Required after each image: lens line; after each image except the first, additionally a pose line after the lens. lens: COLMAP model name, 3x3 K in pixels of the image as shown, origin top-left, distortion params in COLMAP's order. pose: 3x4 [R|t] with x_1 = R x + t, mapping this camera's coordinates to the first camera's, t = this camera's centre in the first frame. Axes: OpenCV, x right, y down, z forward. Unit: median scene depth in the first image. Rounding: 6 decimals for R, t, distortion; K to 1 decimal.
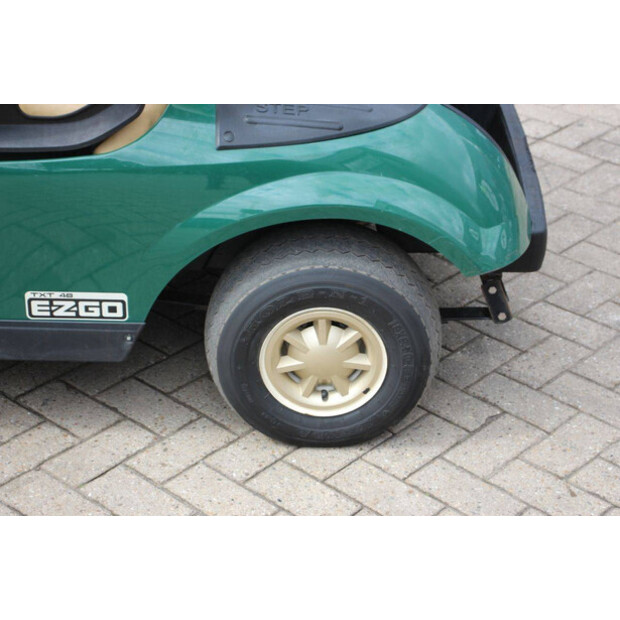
lens RADIAL K [[1468.9, 0, 310.0], [0, 1468.9, 310.0], [0, 0, 1]] dist [0.487259, -0.088295]
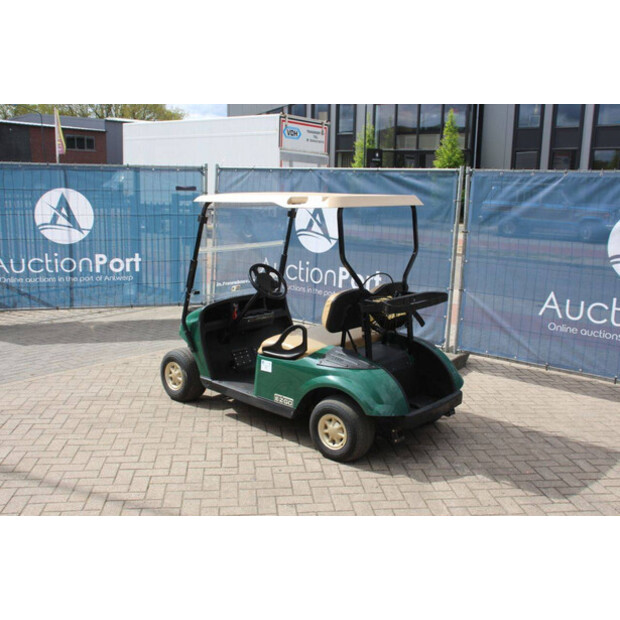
lens RADIAL K [[666.5, 0, 310.0], [0, 666.5, 310.0], [0, 0, 1]] dist [-0.045035, 0.030141]
pose [[0.756504, 0.129270, -0.641085, 0.953499], [-0.345619, 0.911222, -0.224101, 0.145213], [0.555202, 0.391105, 0.734022, -0.306009]]
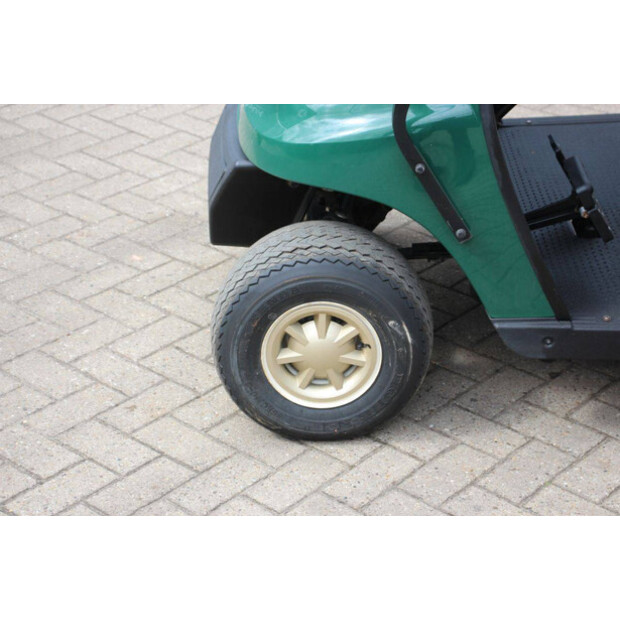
lens RADIAL K [[1468.9, 0, 310.0], [0, 1468.9, 310.0], [0, 0, 1]] dist [0.487259, -0.088295]
pose [[0.999711, -0.021435, 0.010927, -0.644102], [0.021829, 0.999064, -0.037346, 0.025202], [-0.010117, 0.037574, 0.999243, -0.048983]]
